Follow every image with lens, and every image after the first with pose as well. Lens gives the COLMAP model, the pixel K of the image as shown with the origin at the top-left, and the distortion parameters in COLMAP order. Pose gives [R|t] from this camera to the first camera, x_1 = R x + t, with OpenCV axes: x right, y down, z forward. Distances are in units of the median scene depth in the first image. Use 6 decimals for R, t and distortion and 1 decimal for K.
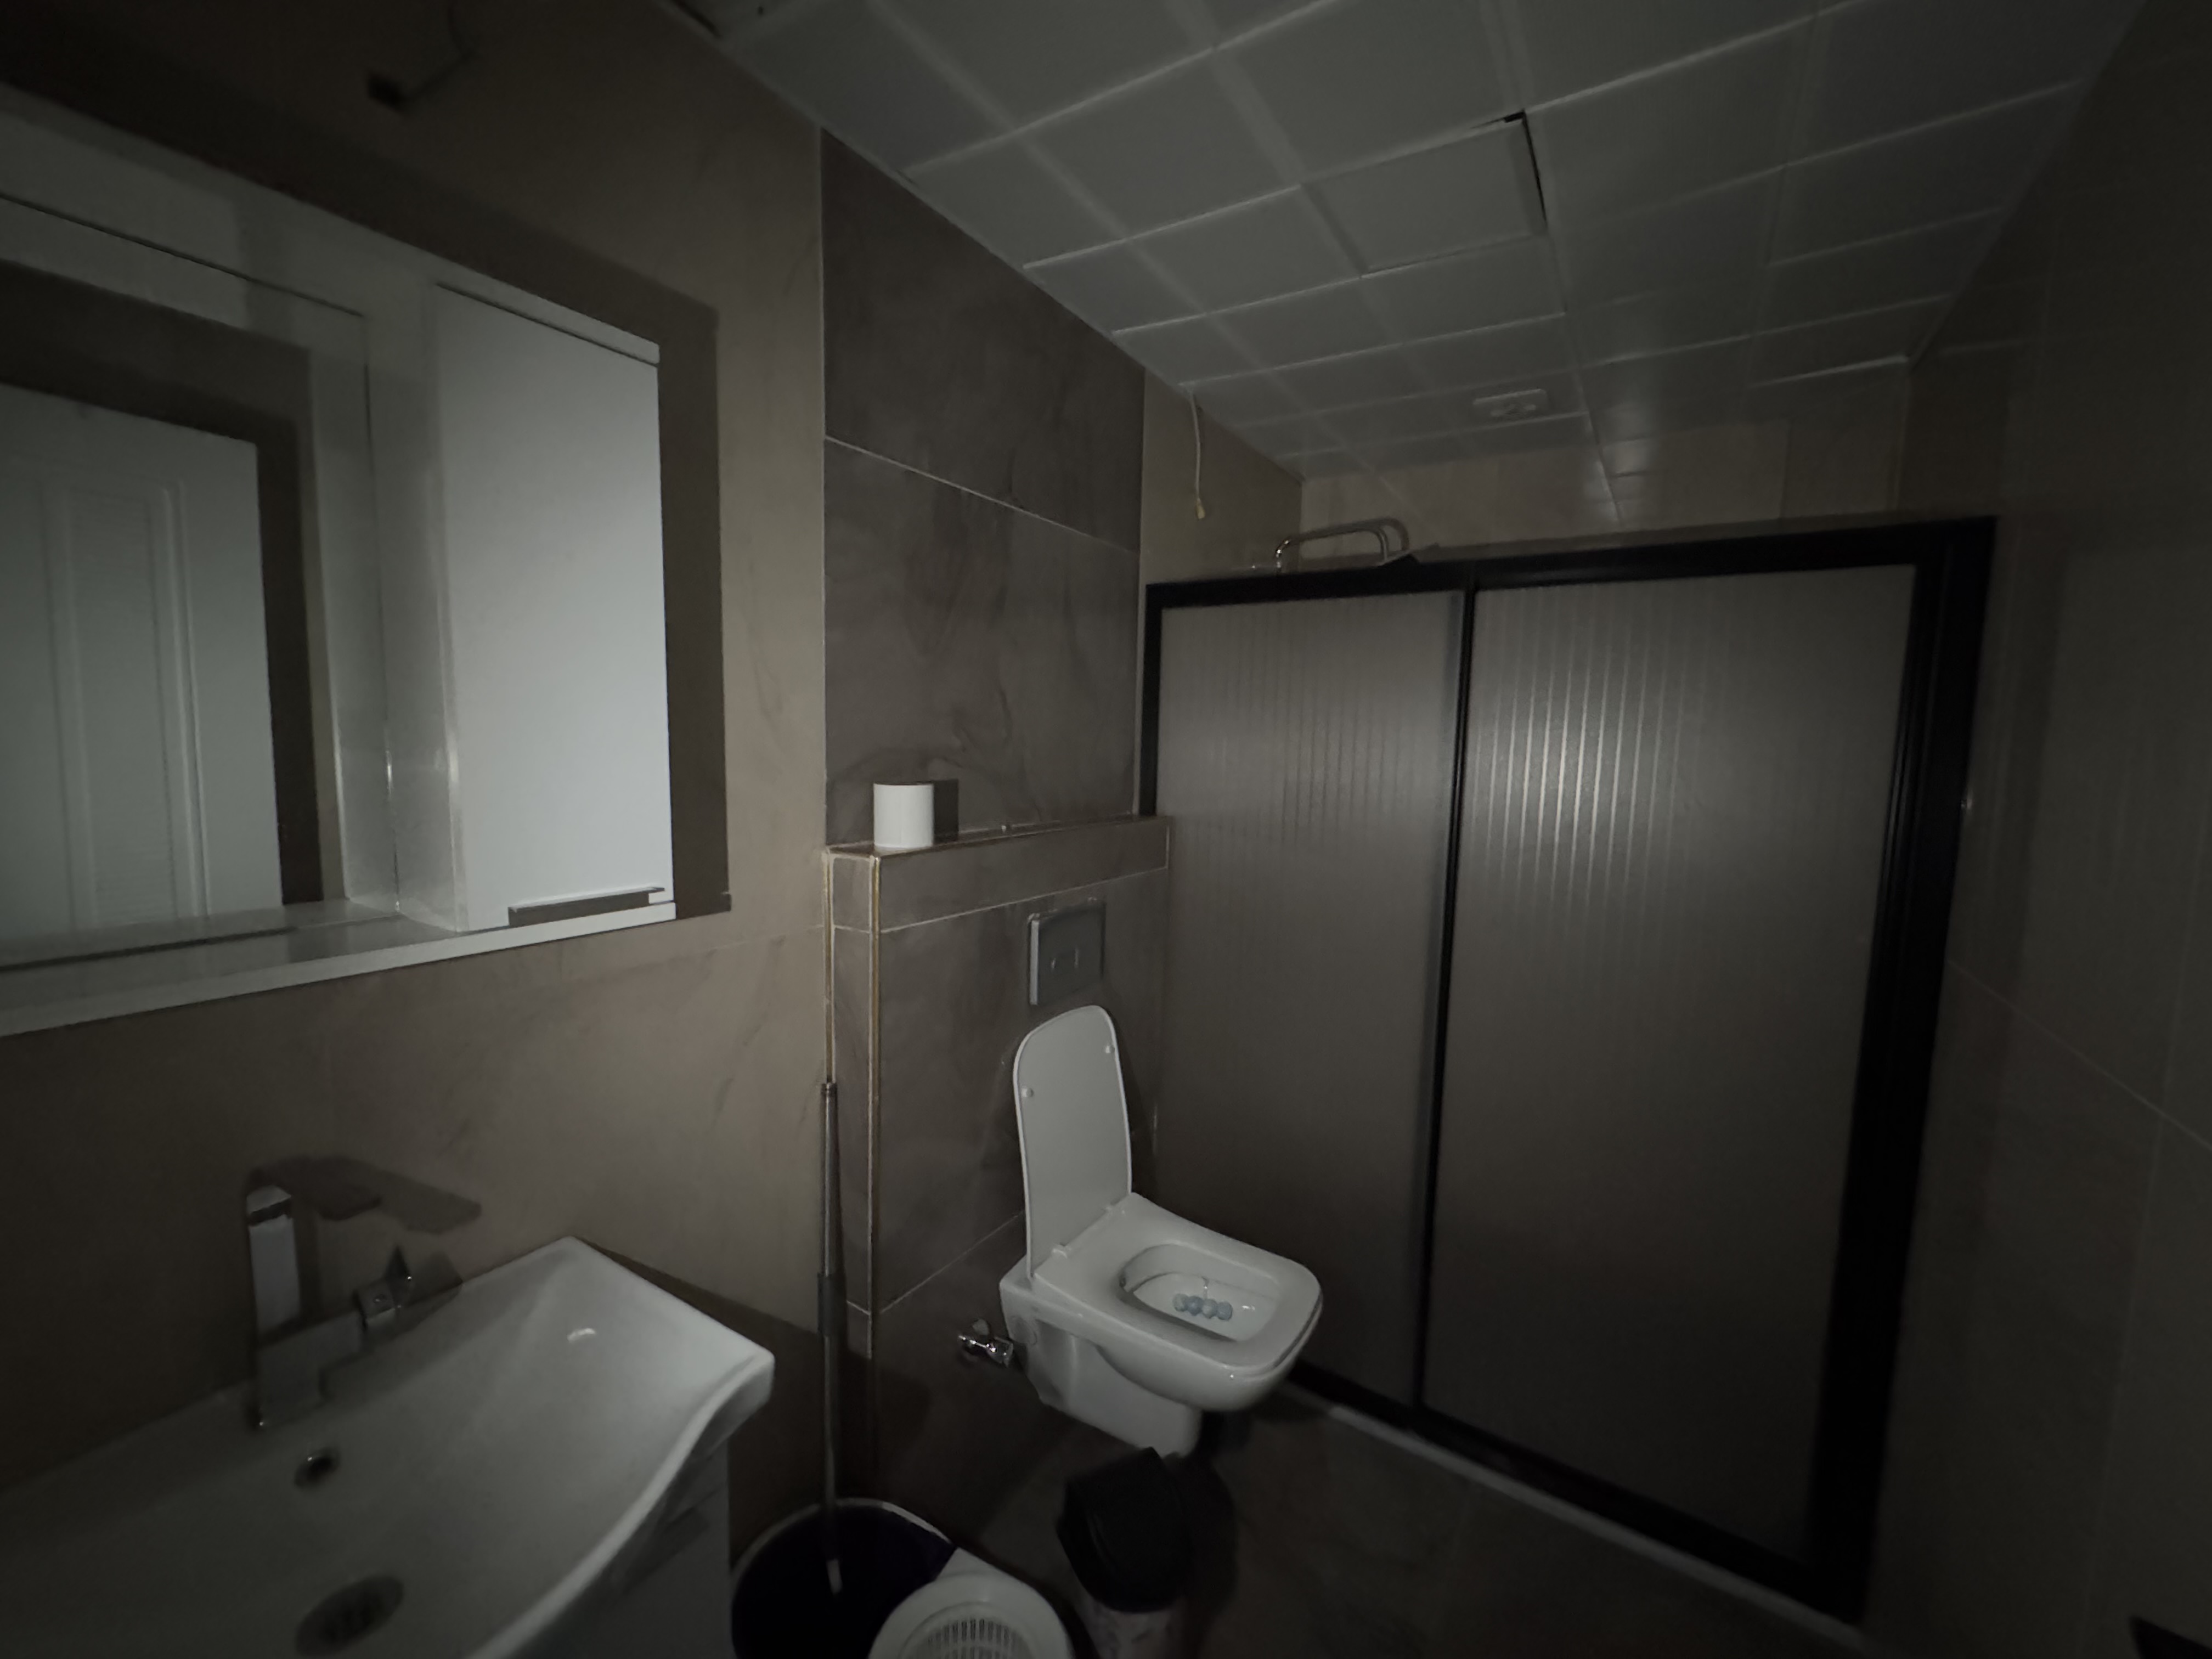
lens RADIAL K [[879.8, 0, 1094.6], [0, 879.8, 828.8], [0, 0, 1]] dist [-0.003771, 0.000443]
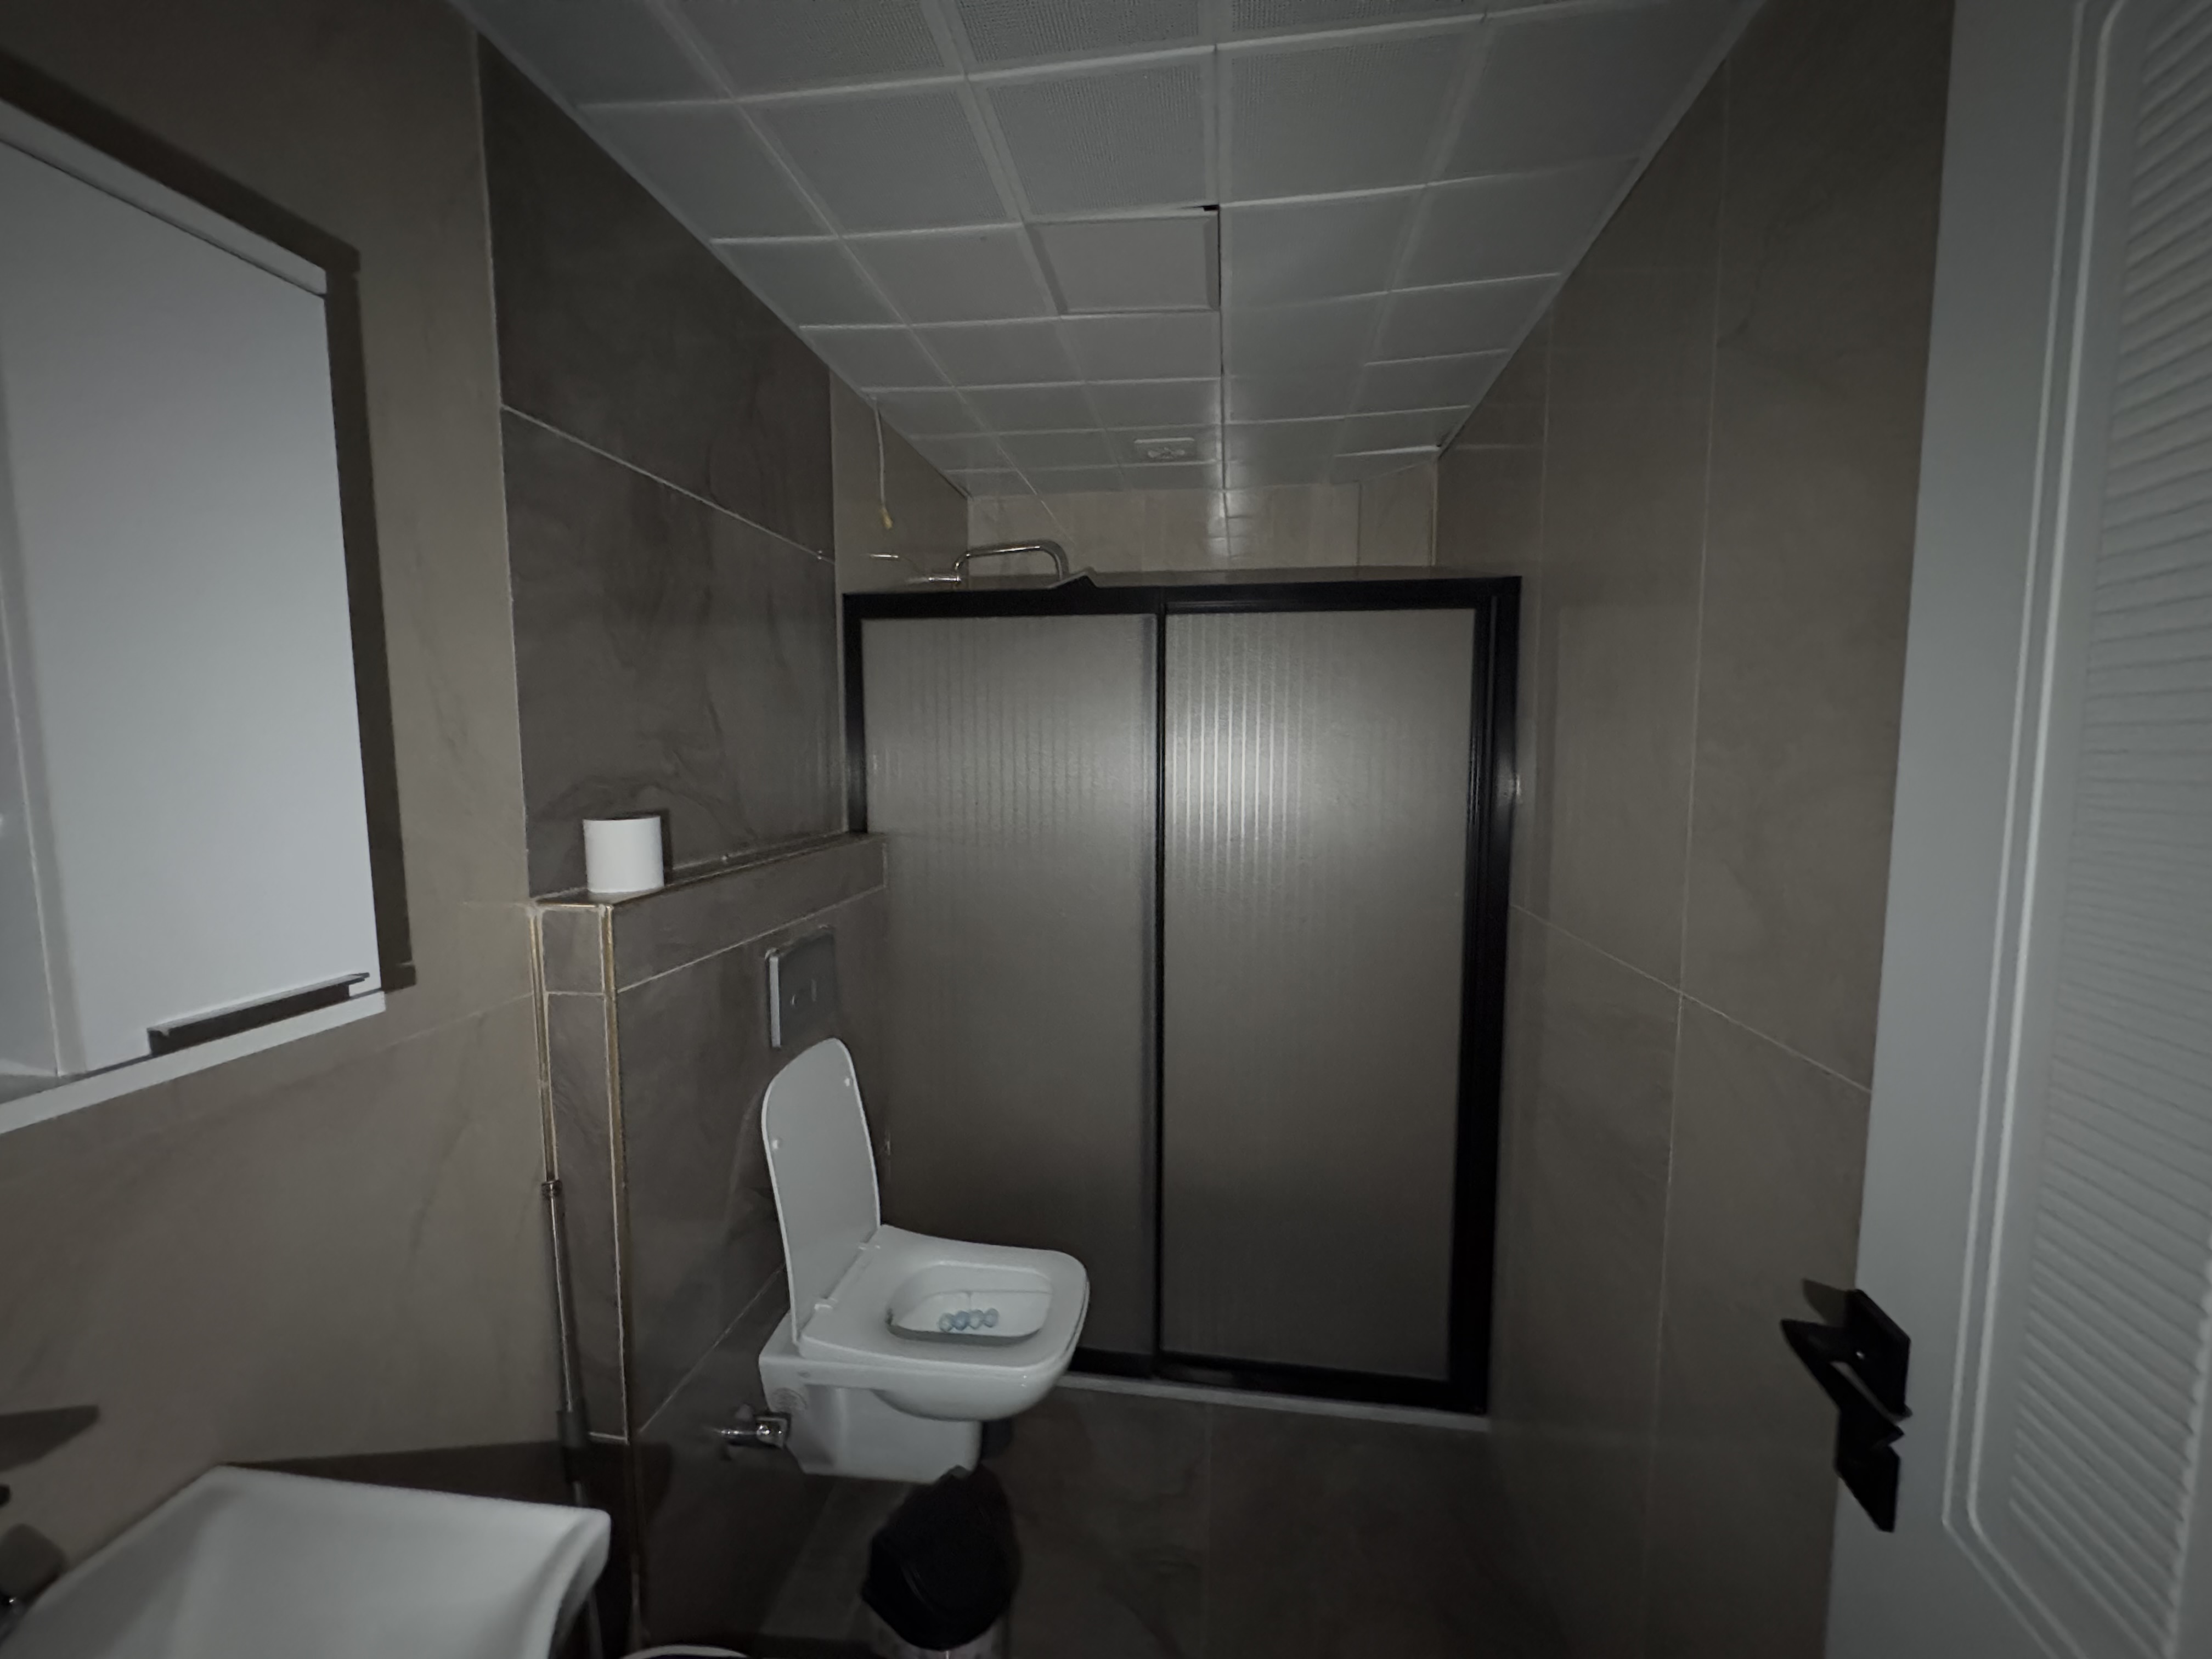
lens RADIAL K [[879.8, 0, 1095.5], [0, 879.8, 830.3], [0, 0, 1]] dist [-0.003771, 0.000443]
pose [[0.911328, -0.064152, 0.406652, -0.130997], [0.066093, 0.997770, 0.009286, -0.014534], [-0.406341, 0.018414, 0.913536, 0.020085]]
